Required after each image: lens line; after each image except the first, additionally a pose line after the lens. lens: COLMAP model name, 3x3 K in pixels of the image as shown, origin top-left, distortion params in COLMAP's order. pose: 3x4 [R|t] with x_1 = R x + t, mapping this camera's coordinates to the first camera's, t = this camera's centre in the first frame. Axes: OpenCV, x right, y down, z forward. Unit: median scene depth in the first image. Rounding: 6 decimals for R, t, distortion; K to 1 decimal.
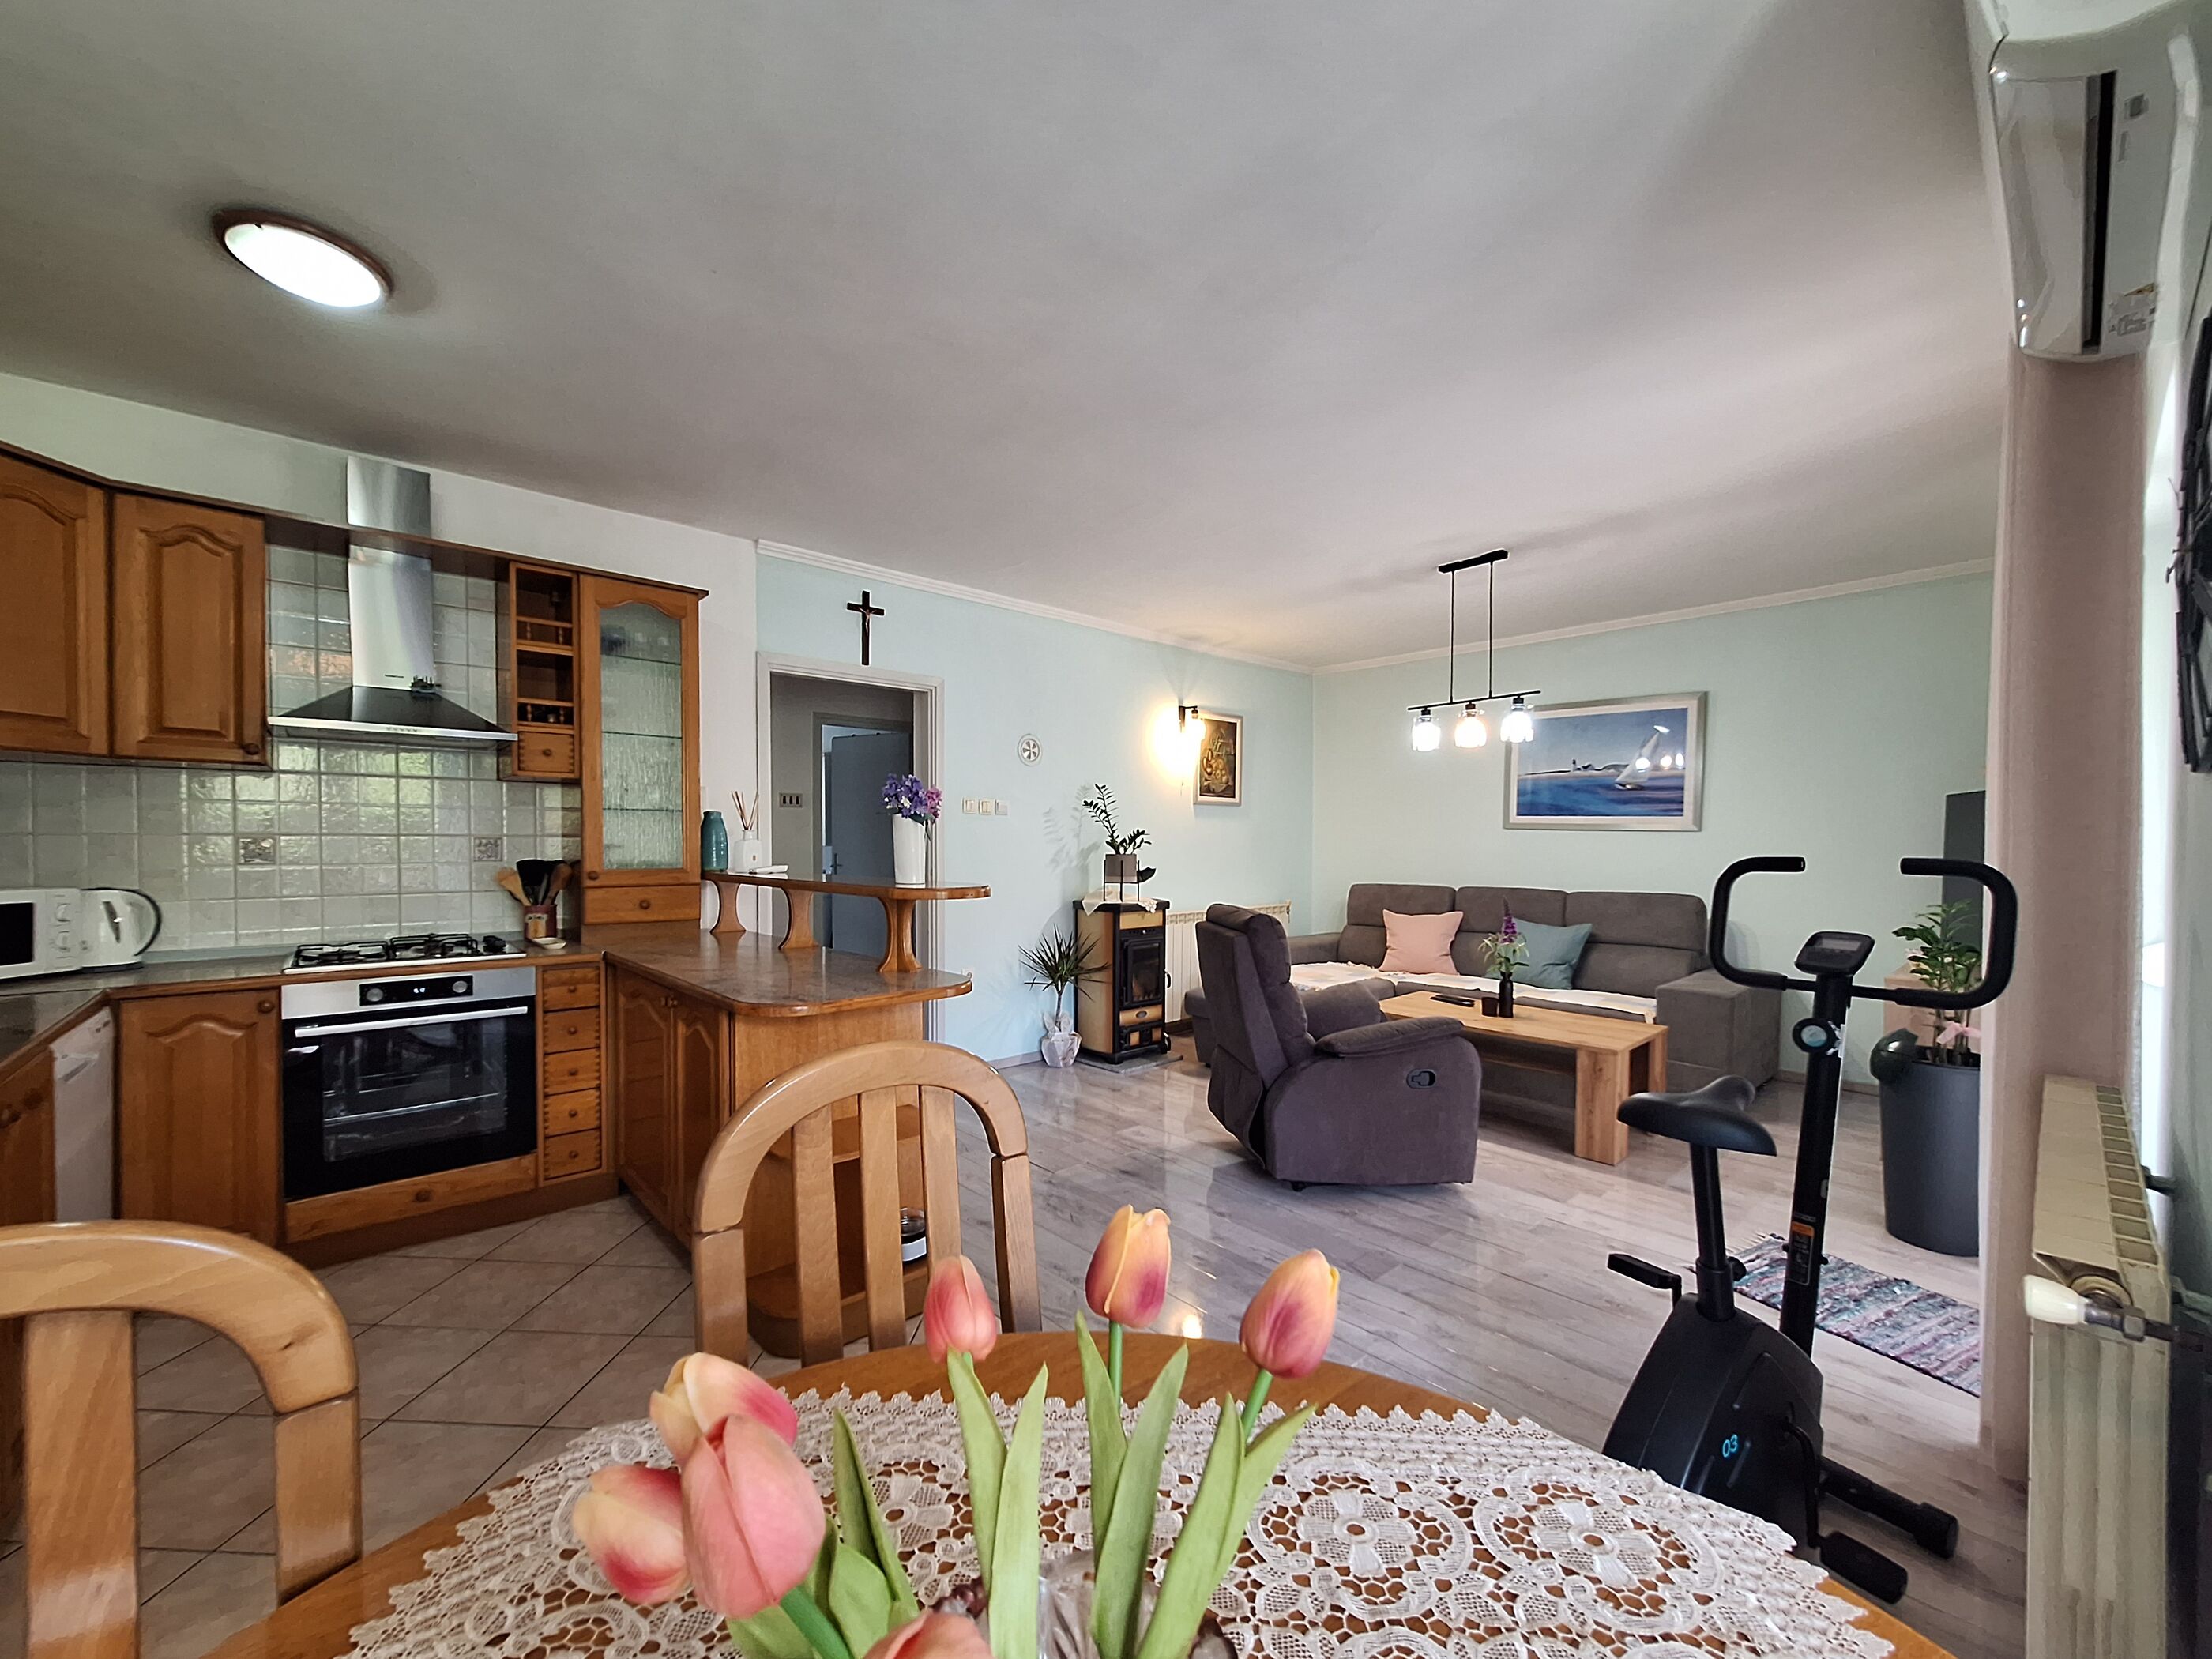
lens RADIAL K [[870.4, 0, 1098.8], [0, 870.4, 861.5], [0, 0, 1]] dist [-0.005404, 0.001601]
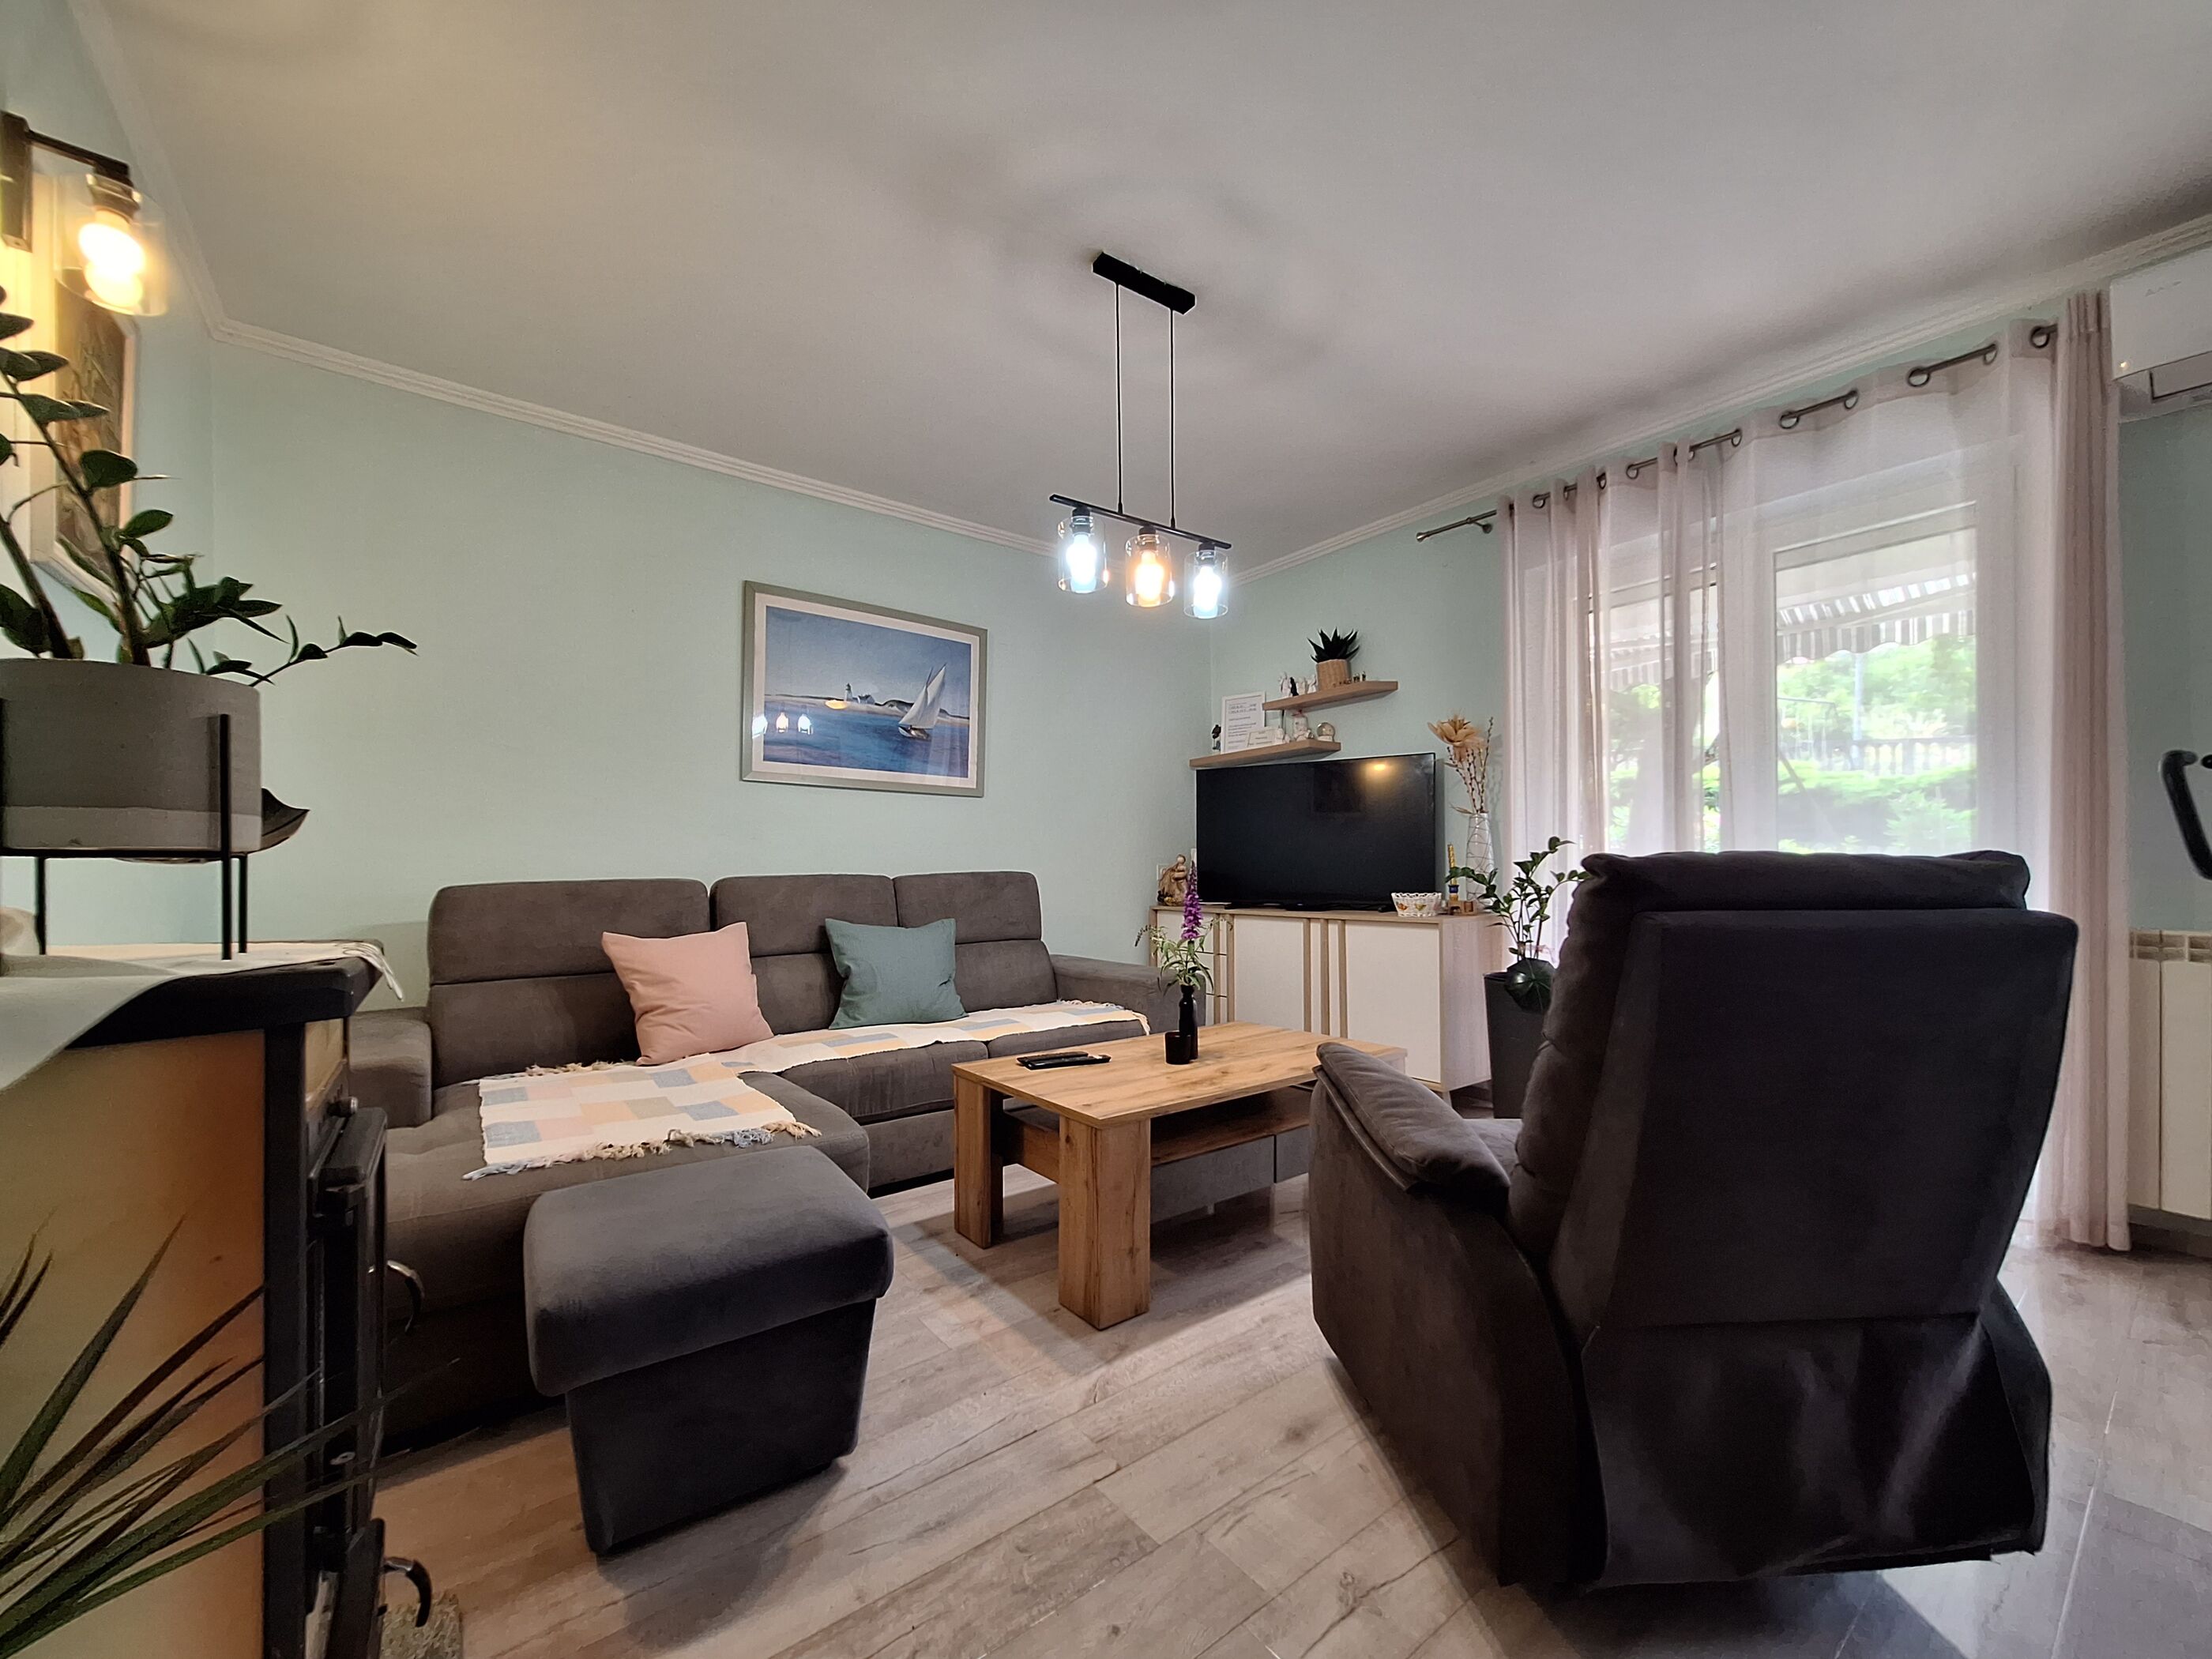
lens RADIAL K [[870.4, 0, 1092.3], [0, 870.4, 863.0], [0, 0, 1]] dist [-0.005404, 0.001601]
pose [[0.093652, -0.000715, 0.995605, -0.142155], [0.033340, 0.999441, -0.002419, 0.038358], [-0.995047, 0.033420, 0.093623, 0.951302]]
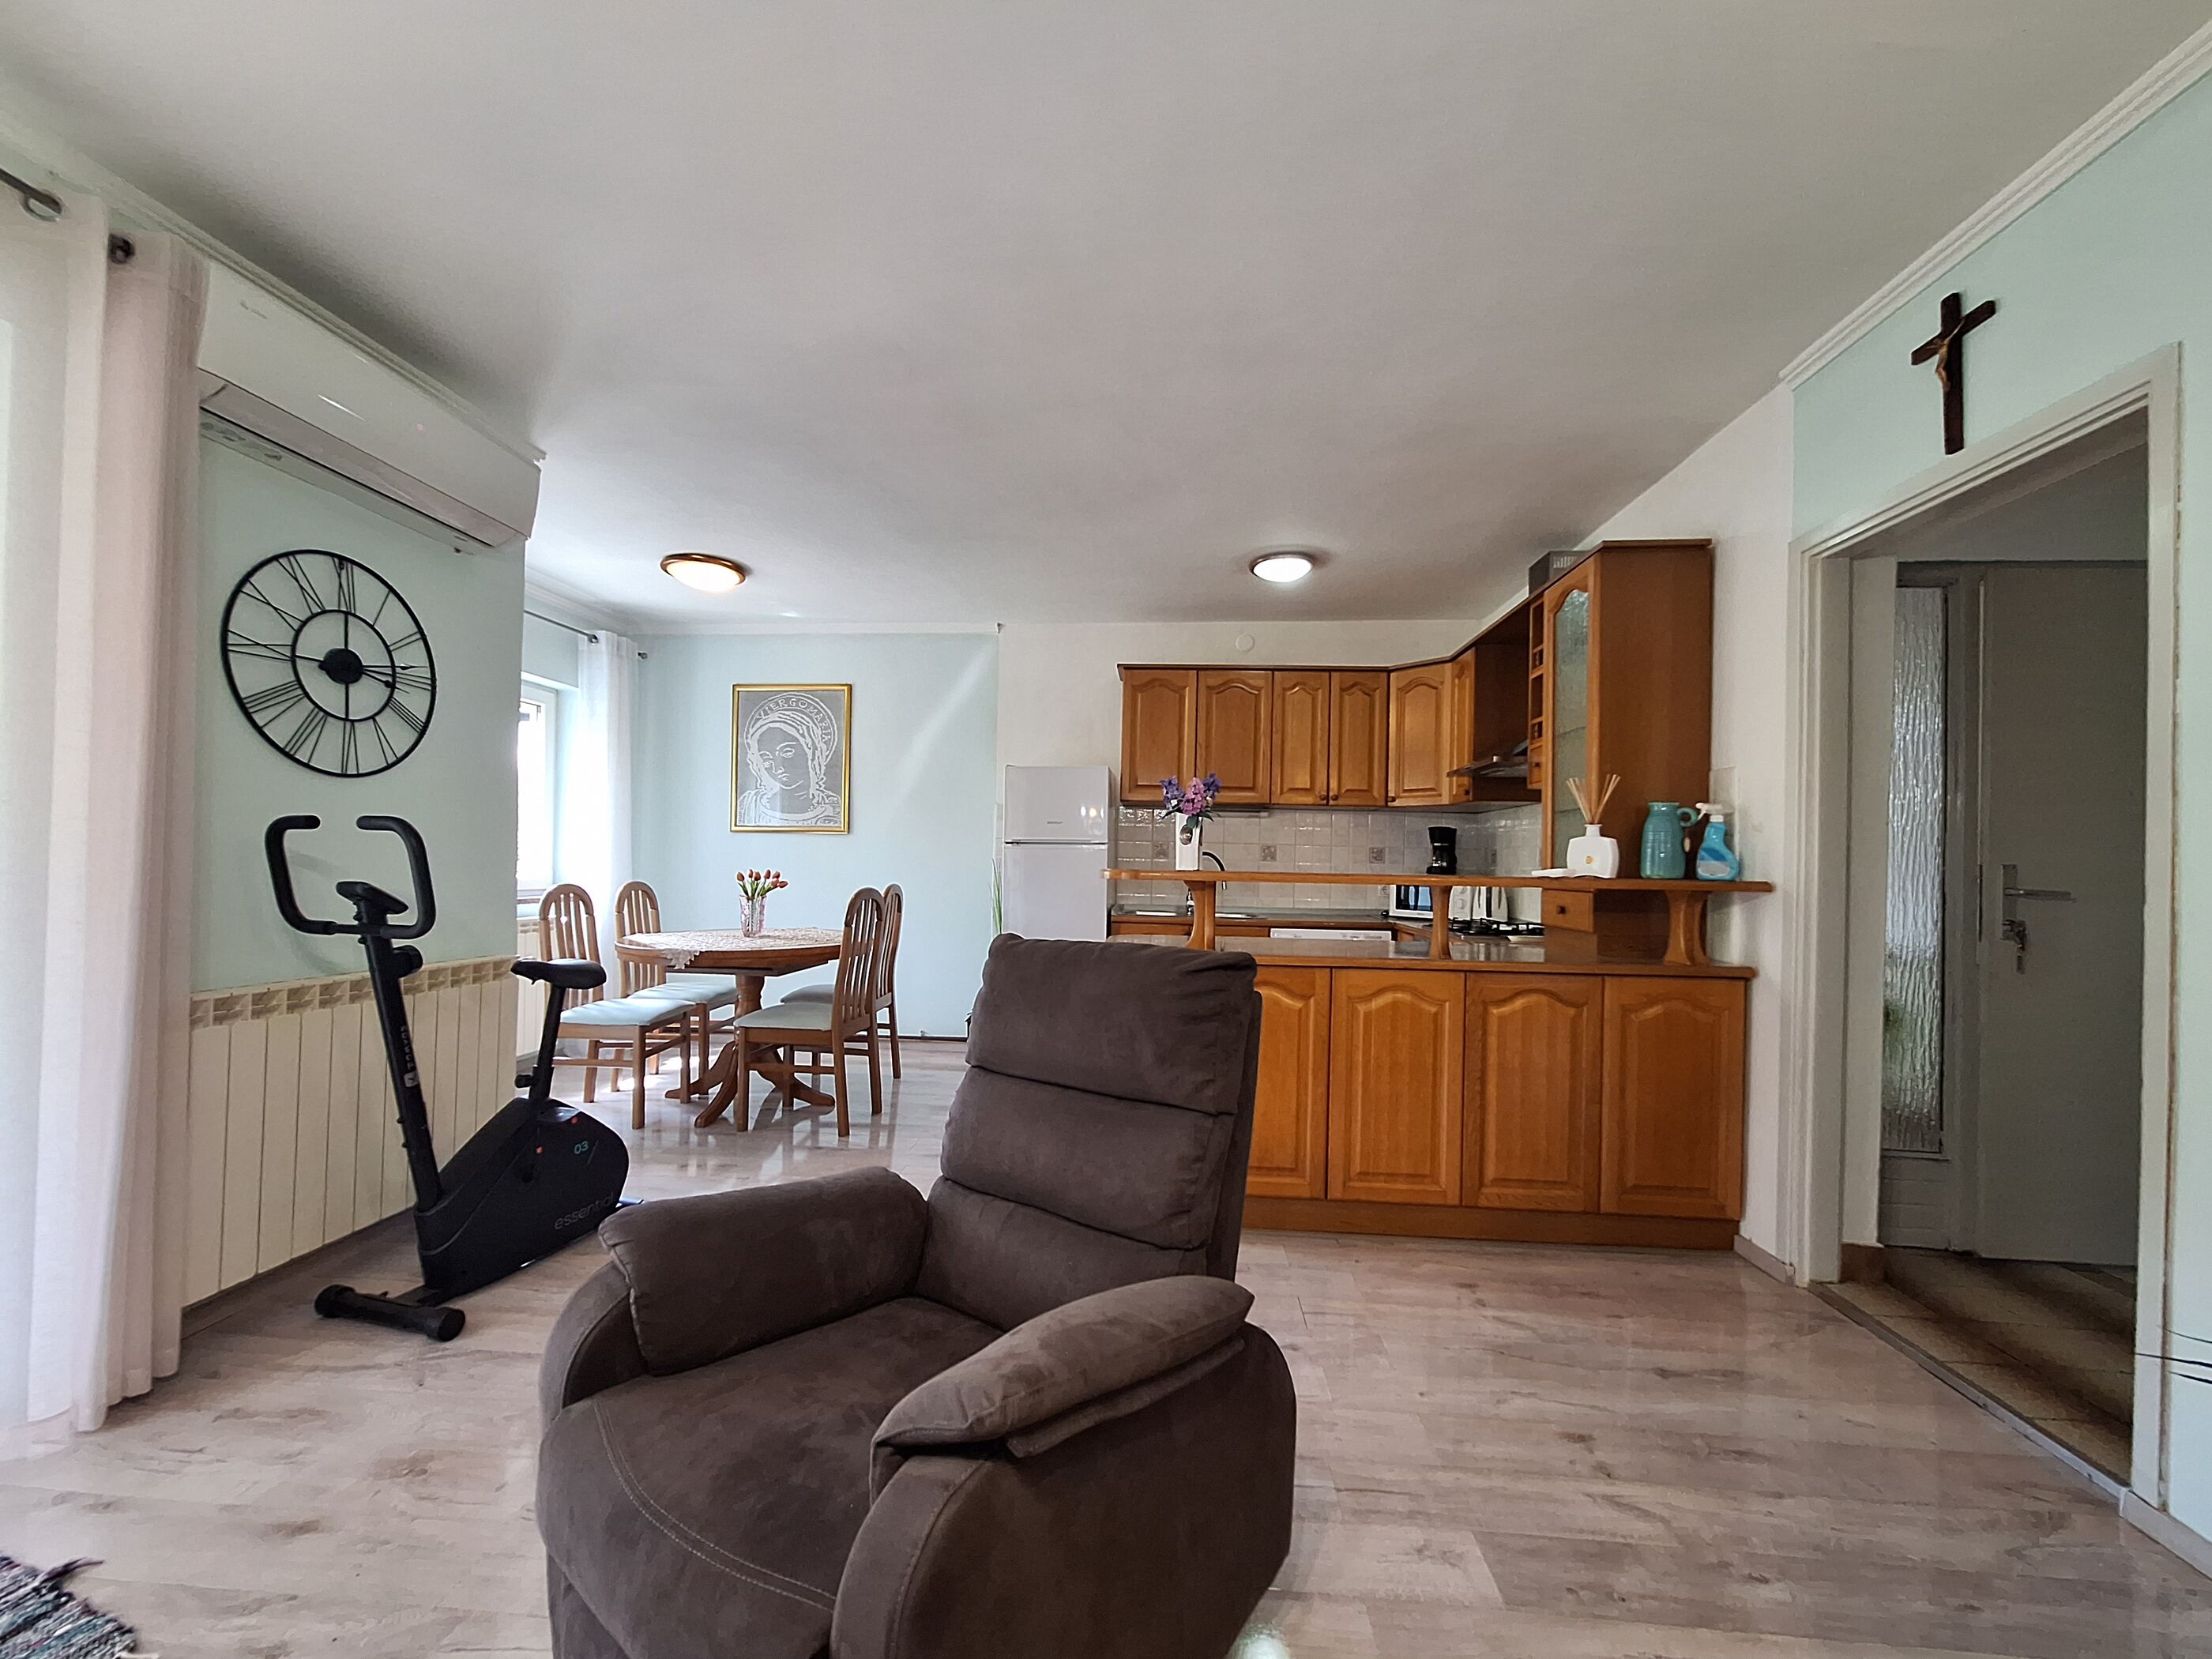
lens RADIAL K [[870.4, 0, 1098.3], [0, 870.4, 863.9], [0, 0, 1]] dist [-0.005404, 0.001601]
pose [[-0.729990, -0.015012, -0.683293, 0.378584], [-0.033715, 0.999333, 0.014063, 0.002998], [0.682626, 0.033303, -0.730009, 1.034361]]
